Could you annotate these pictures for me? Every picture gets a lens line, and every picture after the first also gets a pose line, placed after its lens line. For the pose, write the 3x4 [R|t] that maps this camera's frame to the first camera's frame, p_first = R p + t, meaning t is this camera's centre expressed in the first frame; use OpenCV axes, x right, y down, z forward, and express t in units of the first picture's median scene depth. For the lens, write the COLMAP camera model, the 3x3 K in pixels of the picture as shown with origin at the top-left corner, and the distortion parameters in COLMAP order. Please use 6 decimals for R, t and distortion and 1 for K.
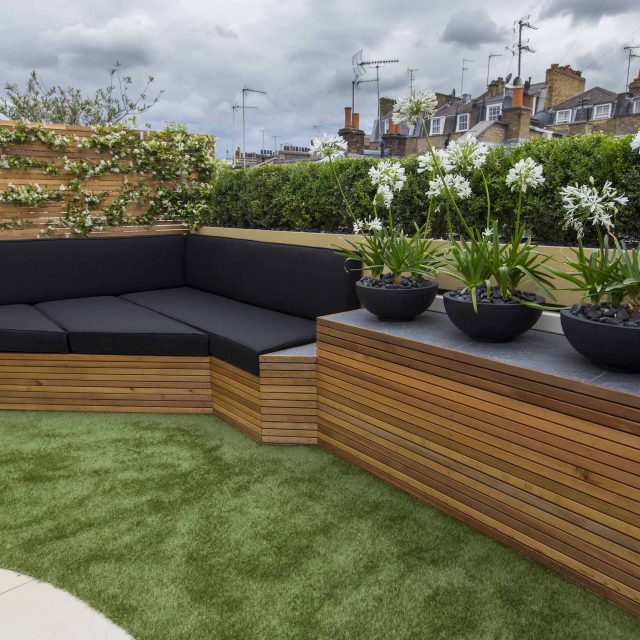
lens RADIAL K [[499.8, 0, 320.0], [0, 499.8, 320.0], [0, 0, 1]] dist [-0.000757, 0.000056]
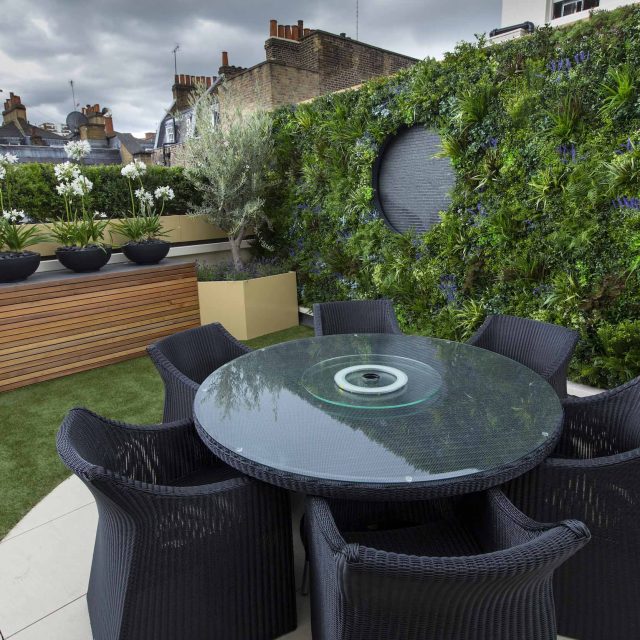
lens RADIAL K [[499.8, 0, 320.0], [0, 499.8, 320.0], [0, 0, 1]] dist [-0.000757, 0.000056]
pose [[-0.049343, -0.235200, 0.970694, -1.385056], [0.249670, 0.938118, 0.239998, -0.002668], [-0.967073, 0.254195, 0.012433, 0.226135]]
